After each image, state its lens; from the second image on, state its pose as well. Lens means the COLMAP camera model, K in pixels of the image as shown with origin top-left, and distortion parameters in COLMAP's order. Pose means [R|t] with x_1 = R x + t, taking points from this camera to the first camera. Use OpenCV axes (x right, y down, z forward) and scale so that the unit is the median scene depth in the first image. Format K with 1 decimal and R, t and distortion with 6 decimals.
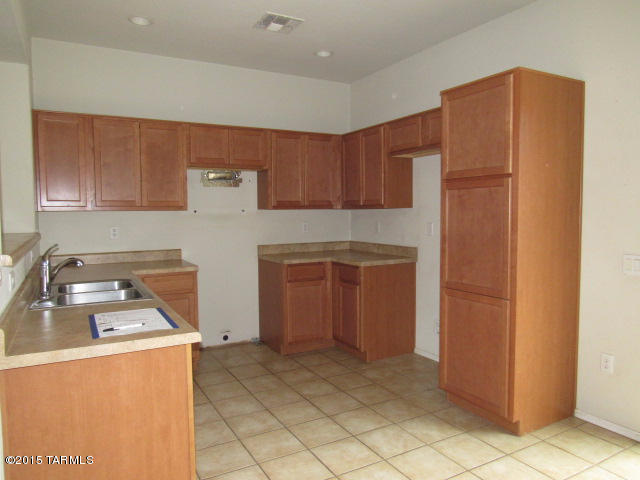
lens RADIAL K [[458.1, 0, 320.0], [0, 458.1, 240.0], [0, 0, 1]] dist [-0.026314, 0.005059]
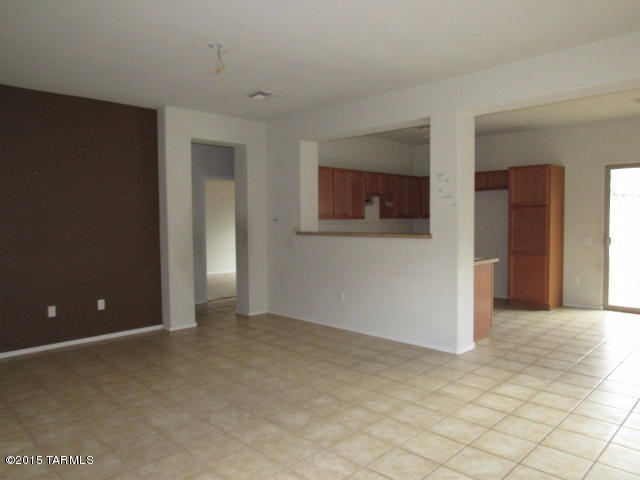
lens RADIAL K [[458.1, 0, 320.0], [0, 458.1, 240.0], [0, 0, 1]] dist [-0.026314, 0.005059]
pose [[0.961471, -0.013596, 0.274570, -1.209821], [0.019952, 0.999593, -0.020369, 0.063400], [-0.274181, 0.025062, 0.961351, -0.874629]]
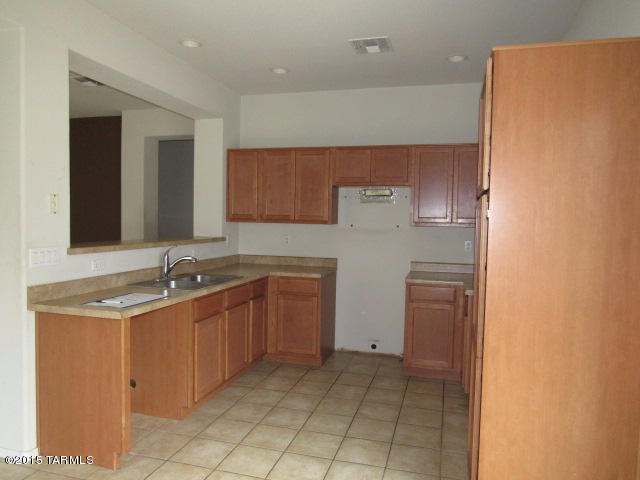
lens RADIAL K [[458.1, 0, 320.0], [0, 458.1, 240.0], [0, 0, 1]] dist [-0.026314, 0.005059]
pose [[0.709036, 0.054586, -0.703056, 0.616580], [-0.070283, 0.997505, 0.006566, -0.040116], [0.701661, 0.044757, 0.711104, 0.224862]]
